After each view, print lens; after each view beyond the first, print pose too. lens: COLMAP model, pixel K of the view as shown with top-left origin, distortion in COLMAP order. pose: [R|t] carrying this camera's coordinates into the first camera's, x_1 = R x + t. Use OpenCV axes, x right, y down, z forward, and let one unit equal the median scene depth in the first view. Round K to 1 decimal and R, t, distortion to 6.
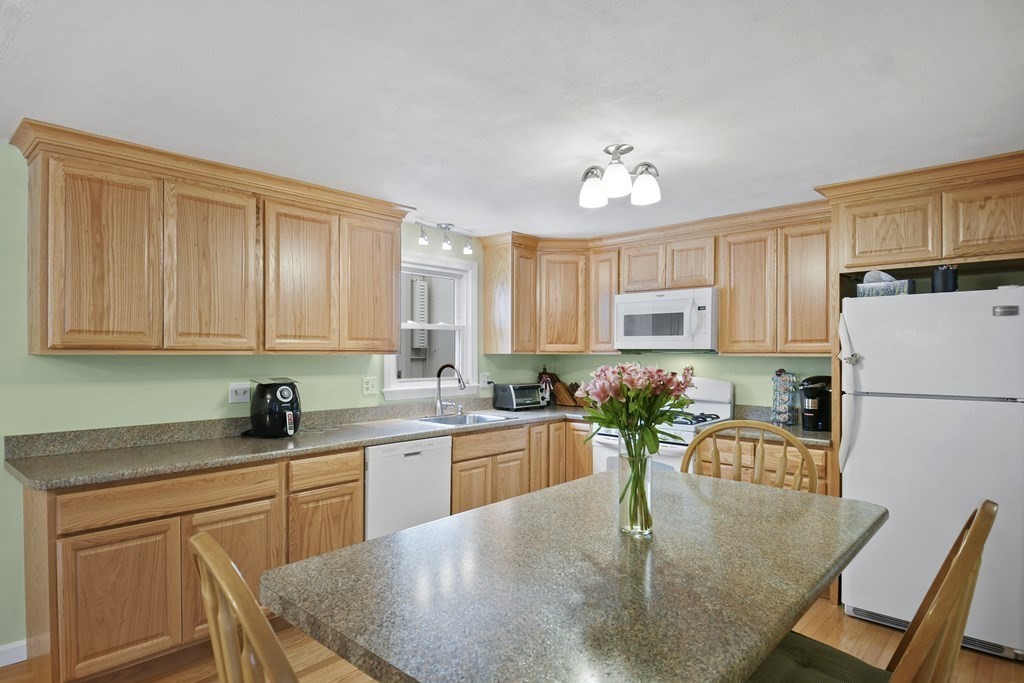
lens RADIAL K [[568.8, 0, 498.3], [0, 568.8, 357.5], [0, 0, 1]] dist [0.024153, -0.001253]
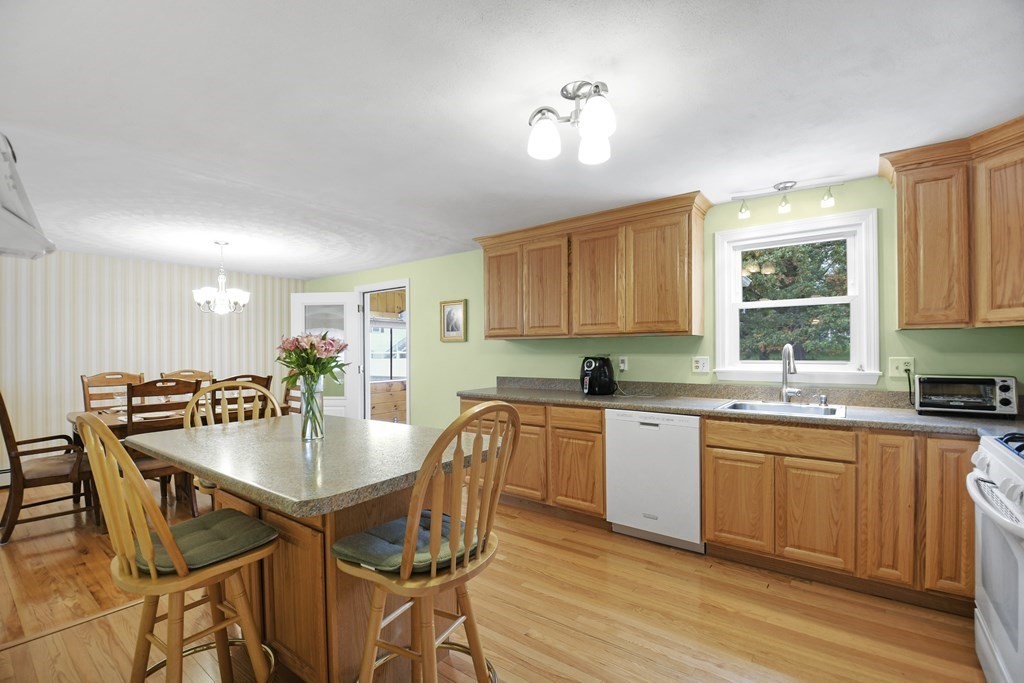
lens RADIAL K [[454.9, 0, 505.1], [0, 454.9, 346.6], [0, 0, 1]] dist [-0.001378, -0.015825]
pose [[0.089892, -0.010852, -0.995892, 0.644484], [-0.000849, 0.999939, -0.010973, 0.026961], [0.995951, 0.001832, 0.089878, 0.589253]]
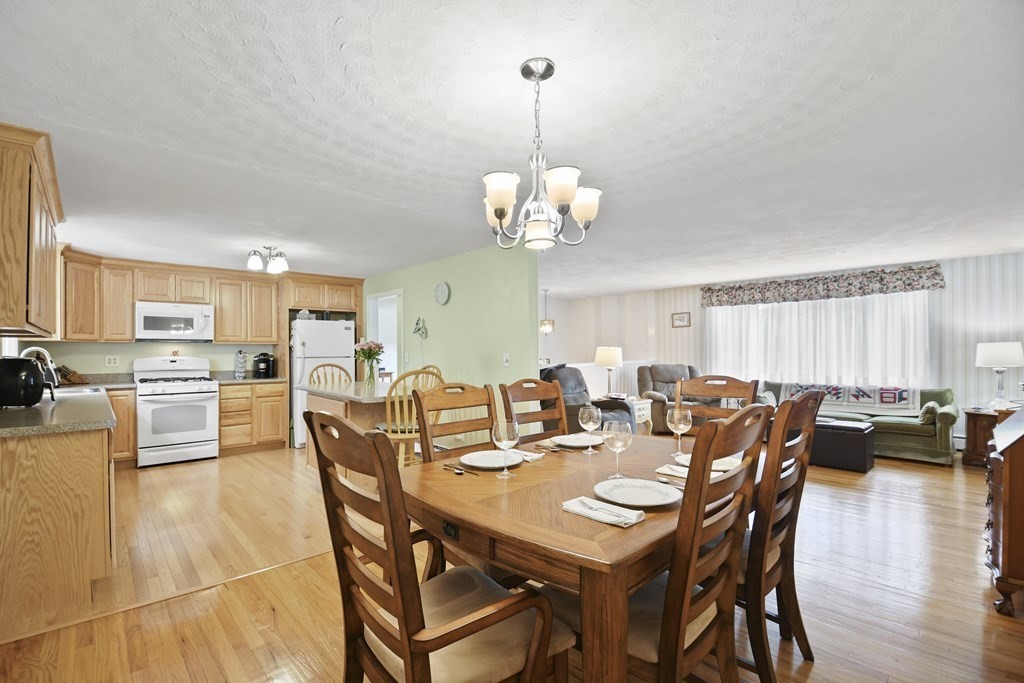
lens RADIAL K [[454.9, 0, 505.1], [0, 454.9, 346.6], [0, 0, 1]] dist [-0.001378, -0.015825]
pose [[0.073974, 0.003272, 0.997255, -1.055804], [0.014651, 0.999883, -0.004367, 0.029168], [-0.997153, 0.014934, 0.073917, -0.029593]]
